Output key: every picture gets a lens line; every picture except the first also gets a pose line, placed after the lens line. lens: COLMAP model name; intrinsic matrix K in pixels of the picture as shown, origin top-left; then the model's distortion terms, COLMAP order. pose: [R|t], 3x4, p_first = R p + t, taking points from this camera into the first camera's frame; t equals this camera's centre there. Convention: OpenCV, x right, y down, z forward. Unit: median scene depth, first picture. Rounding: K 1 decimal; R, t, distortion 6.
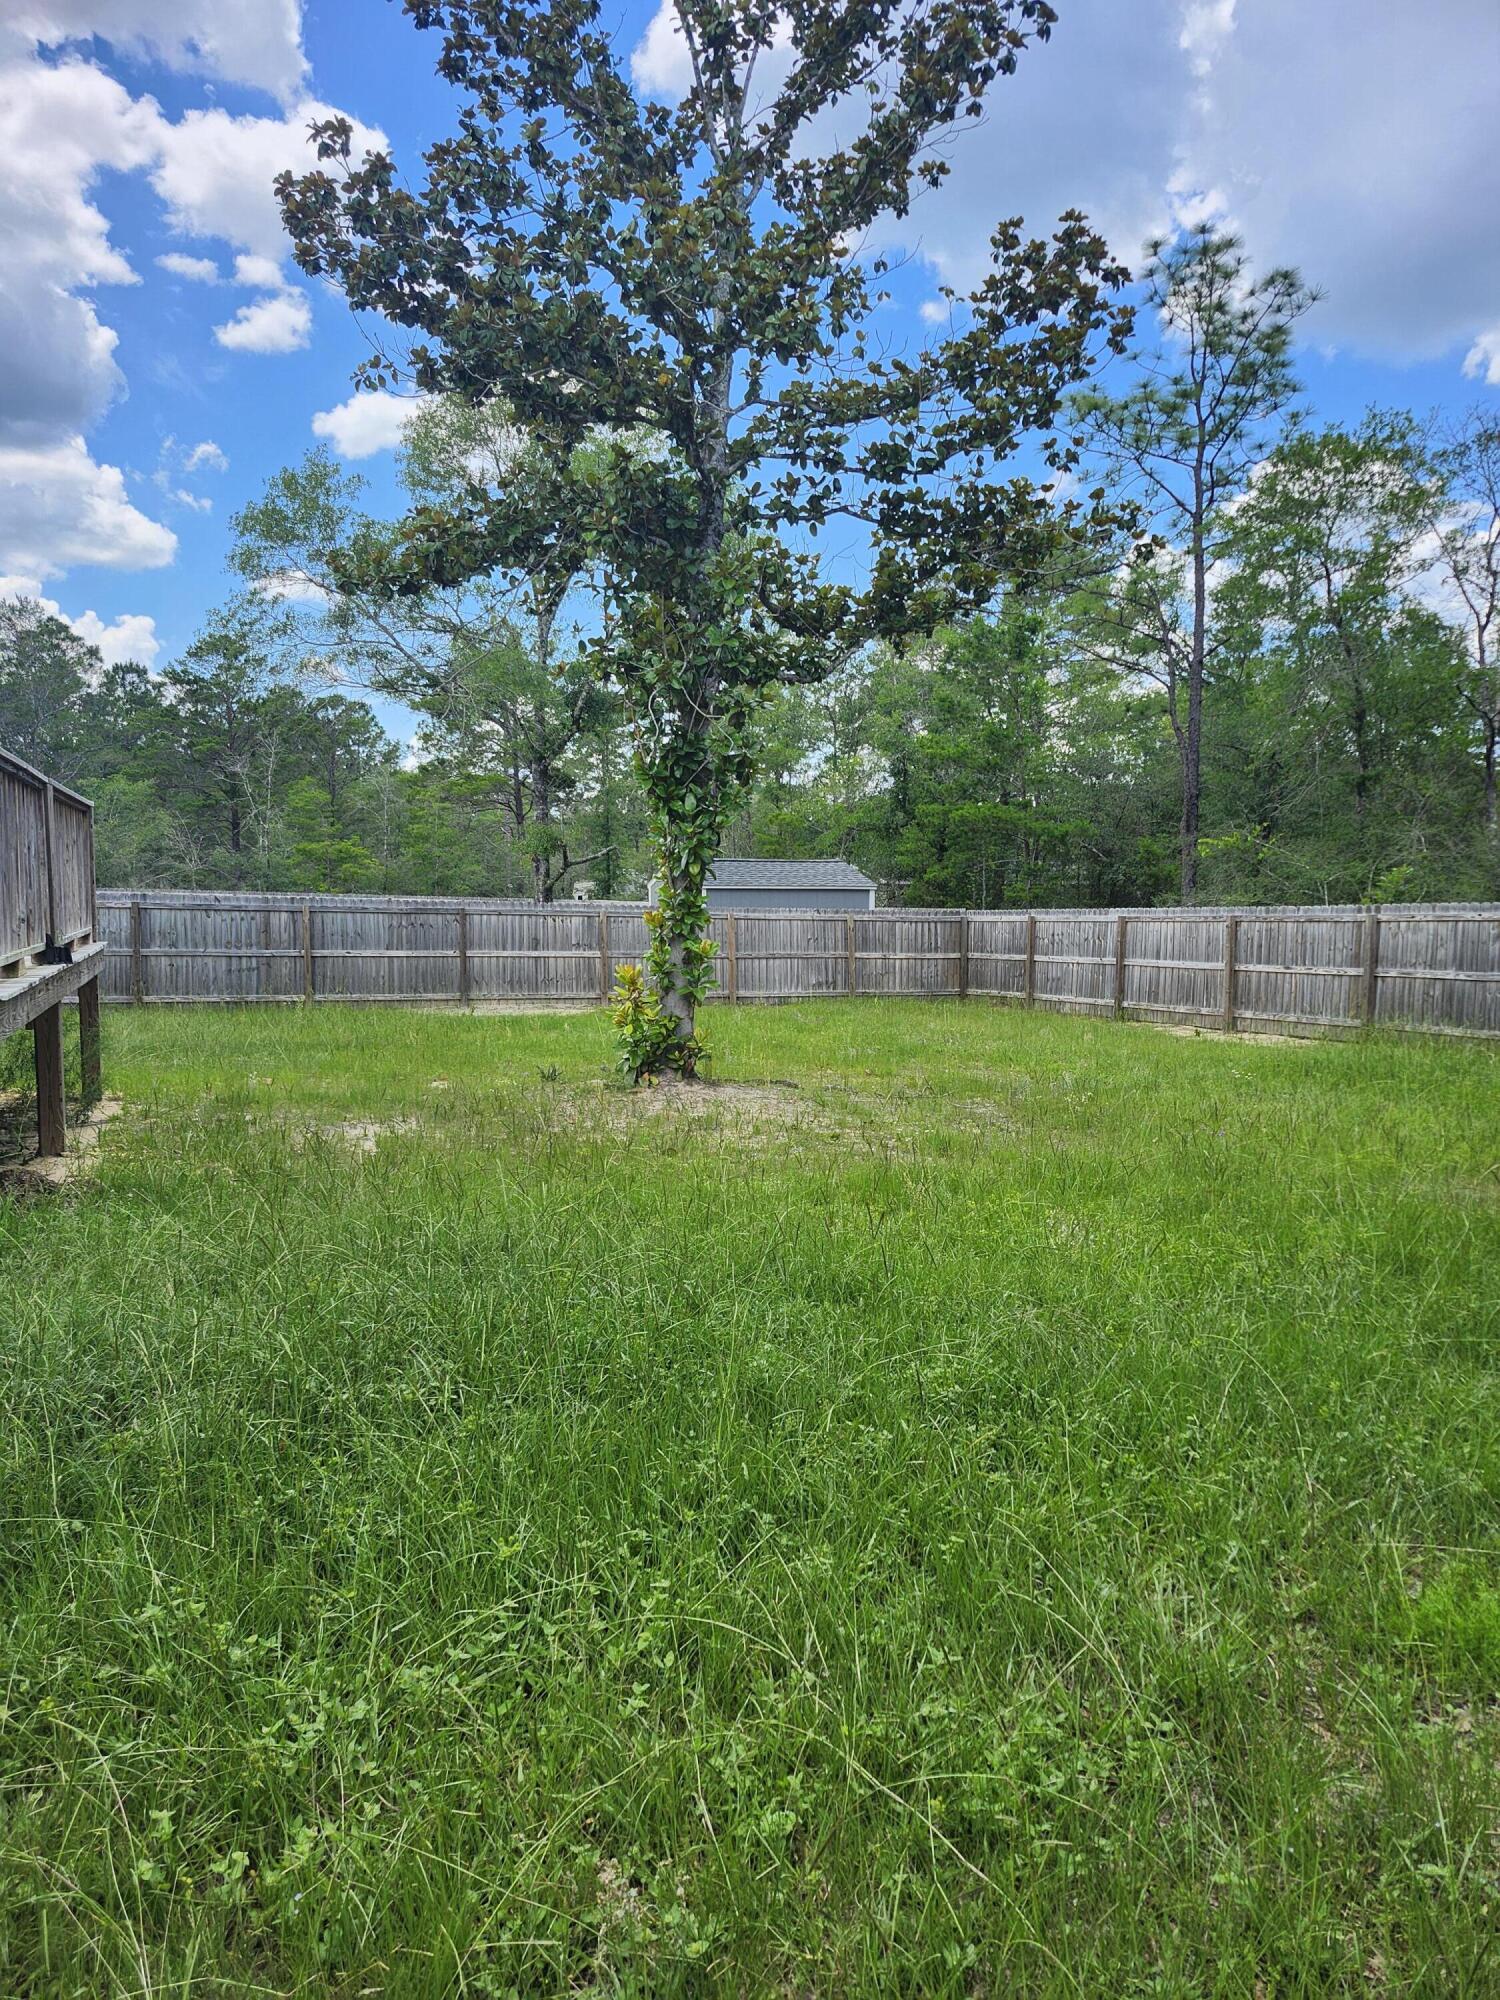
lens RADIAL K [[1349.0, 0, 804.4], [0, 1349.0, 998.5], [0, 0, 1]] dist [0.066970, 0.004093]
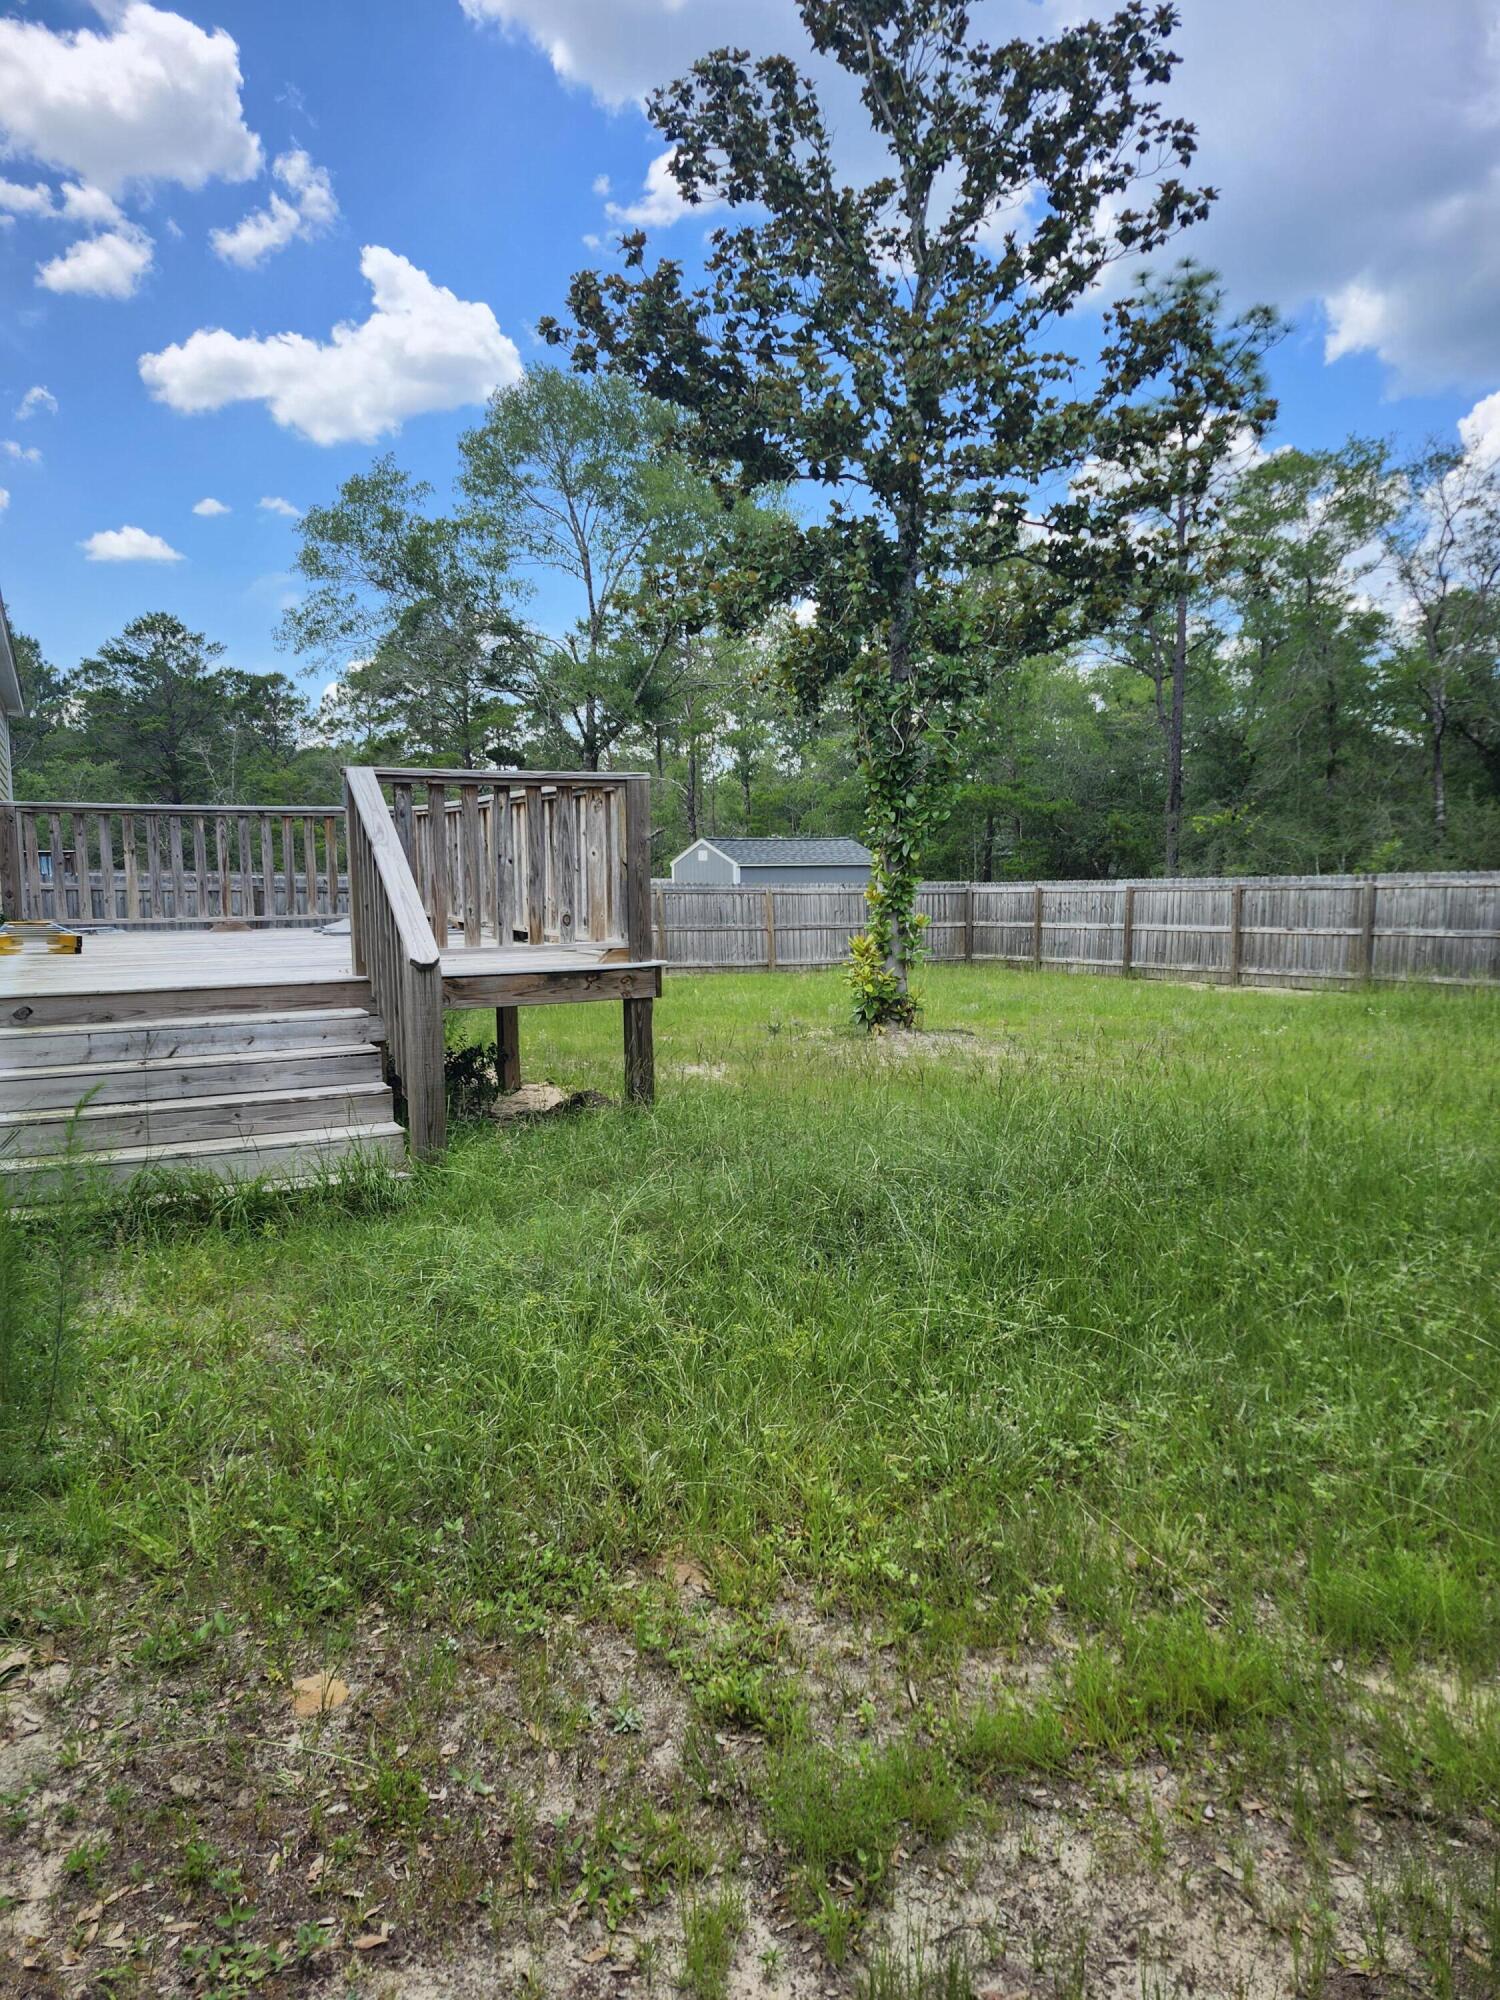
lens RADIAL K [[1347.9, 0, 785.5], [0, 1347.9, 1032.7], [0, 0, 1]] dist [0.046354, 0.029319]
pose [[0.995918, -0.023117, 0.087251, -0.165170], [0.019003, 0.998681, 0.047689, 0.001997], [-0.088239, -0.045836, 0.995044, -0.114287]]
